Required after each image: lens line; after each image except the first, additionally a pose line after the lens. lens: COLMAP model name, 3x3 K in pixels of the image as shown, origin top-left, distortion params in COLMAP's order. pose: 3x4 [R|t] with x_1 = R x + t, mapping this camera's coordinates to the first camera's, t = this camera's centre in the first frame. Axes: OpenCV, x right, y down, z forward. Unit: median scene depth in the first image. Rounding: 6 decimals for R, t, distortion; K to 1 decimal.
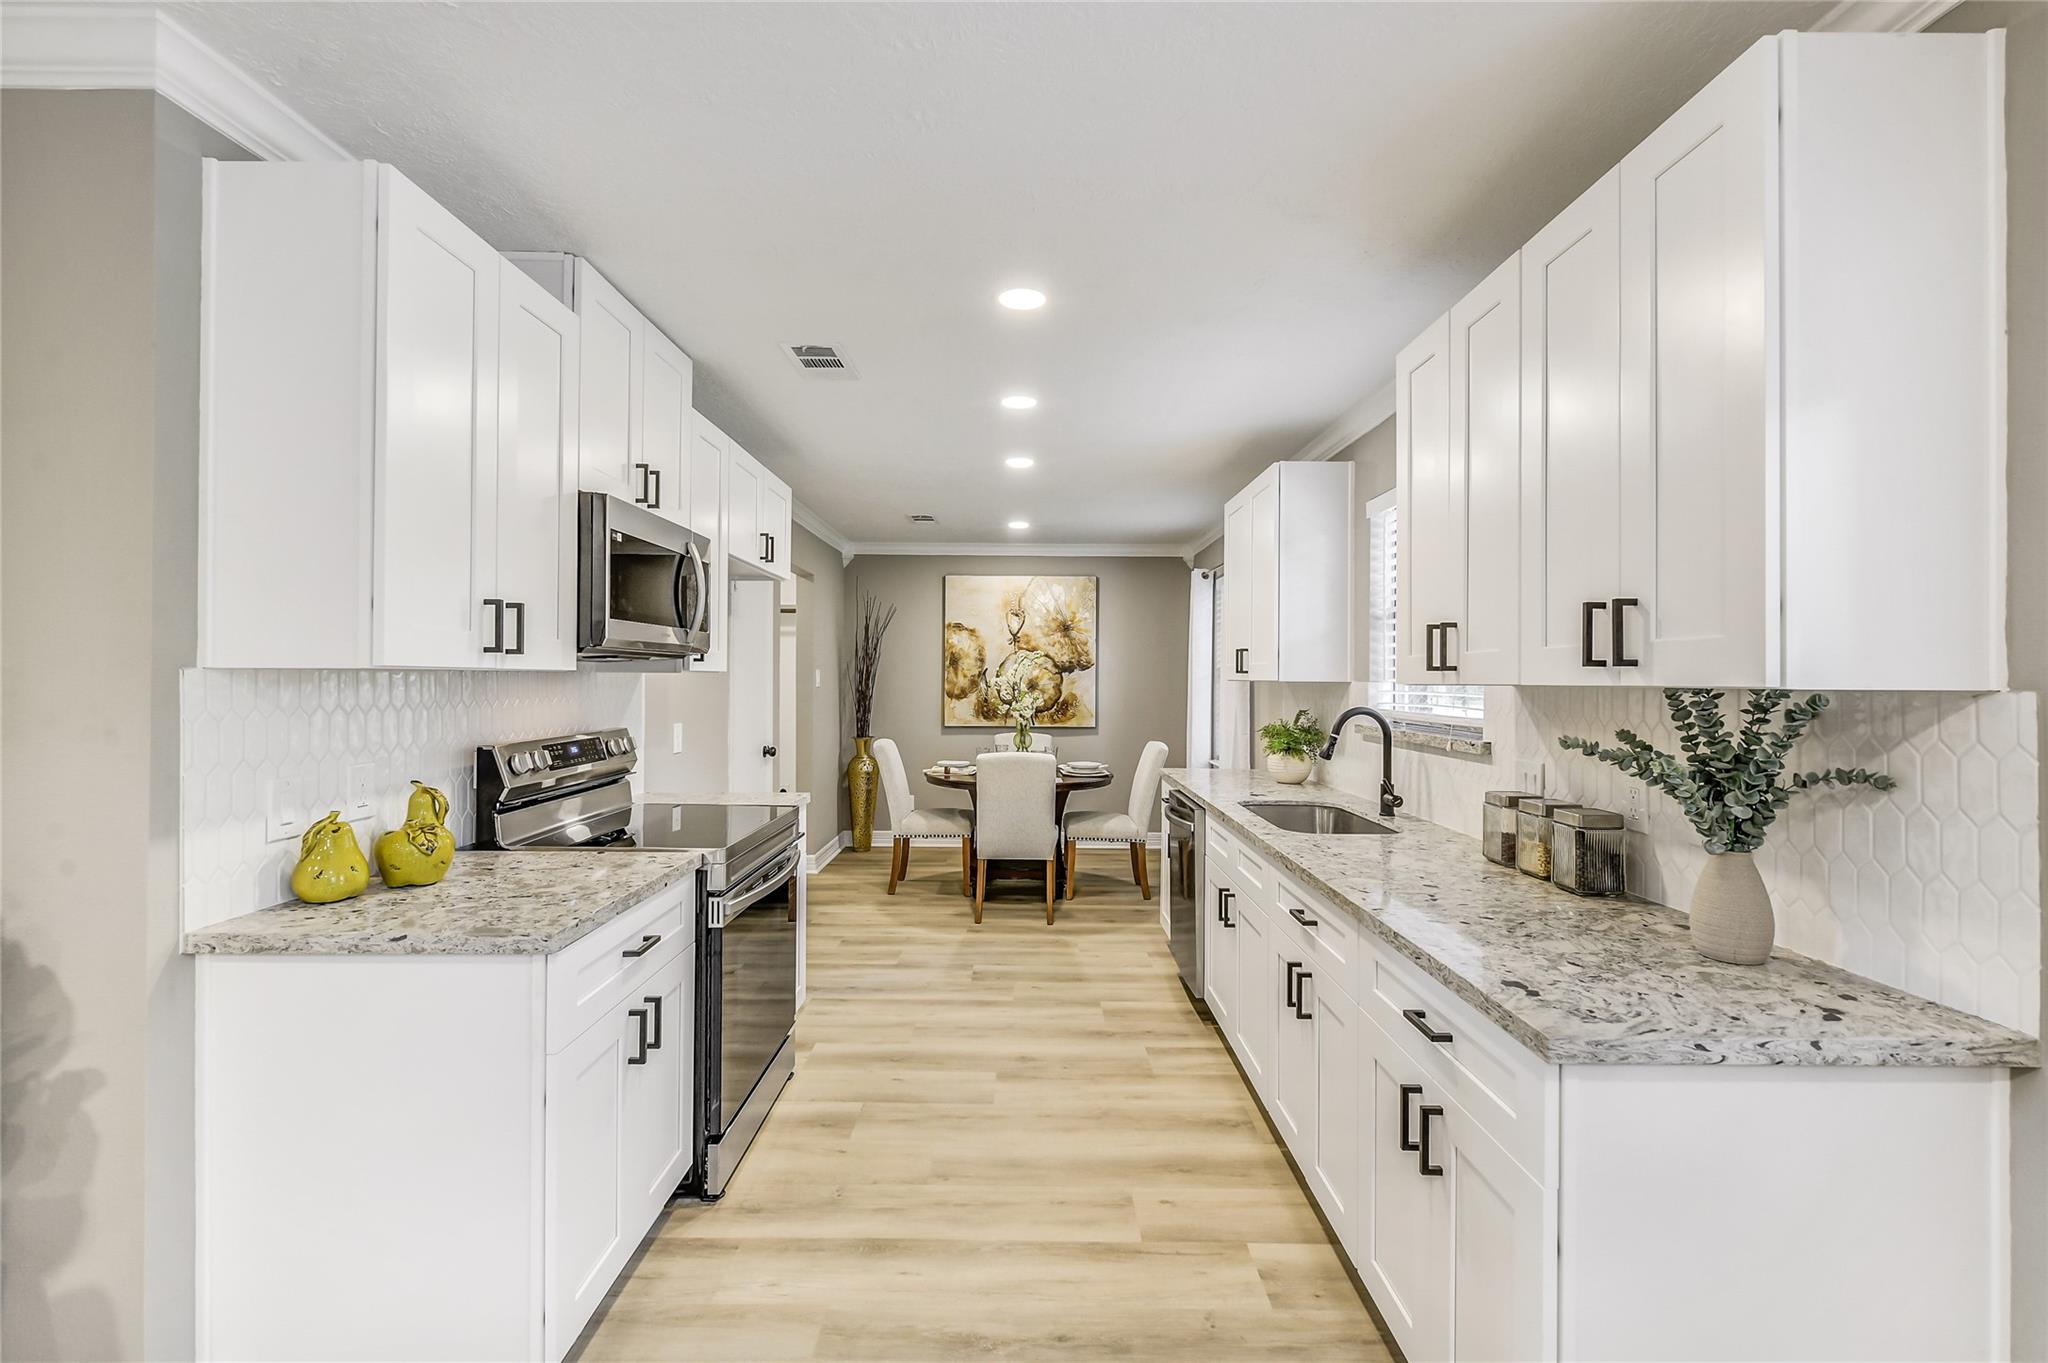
lens RADIAL K [[896.1, 0, 1056.2], [0, 896.1, 685.8], [0, 0, 1]] dist [0.003902, -0.001577]
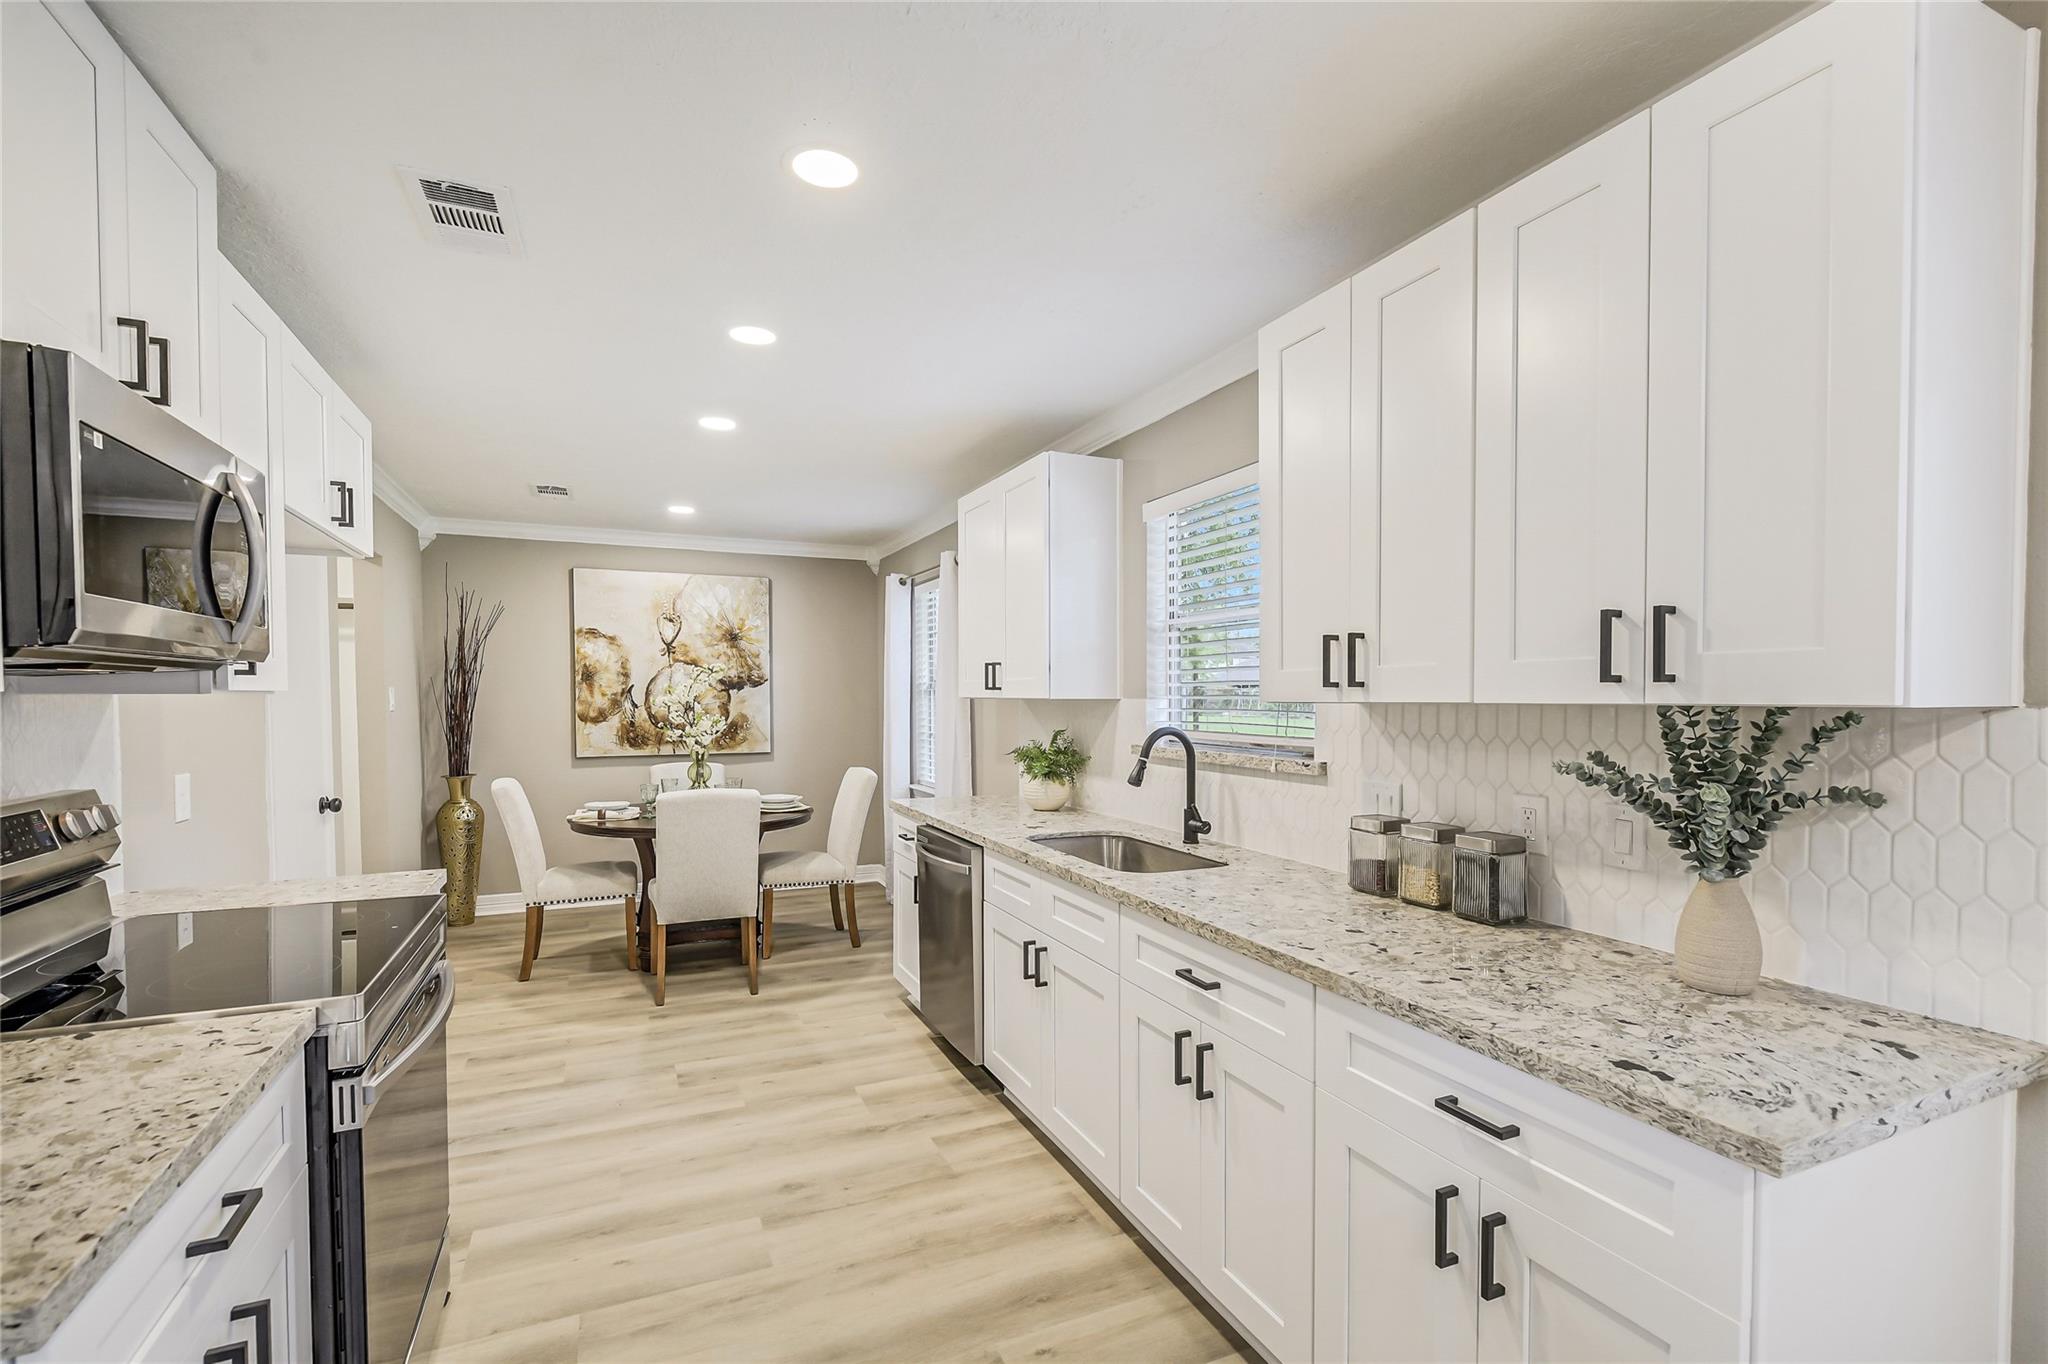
lens RADIAL K [[896.1, 0, 1030.9], [0, 896.1, 727.2], [0, 0, 1]] dist [0.003902, -0.001577]
pose [[0.916248, -0.020917, 0.400064, -0.141760], [0.009498, 0.999490, 0.030503, -0.004703], [-0.400498, -0.024149, 0.915979, 0.205918]]
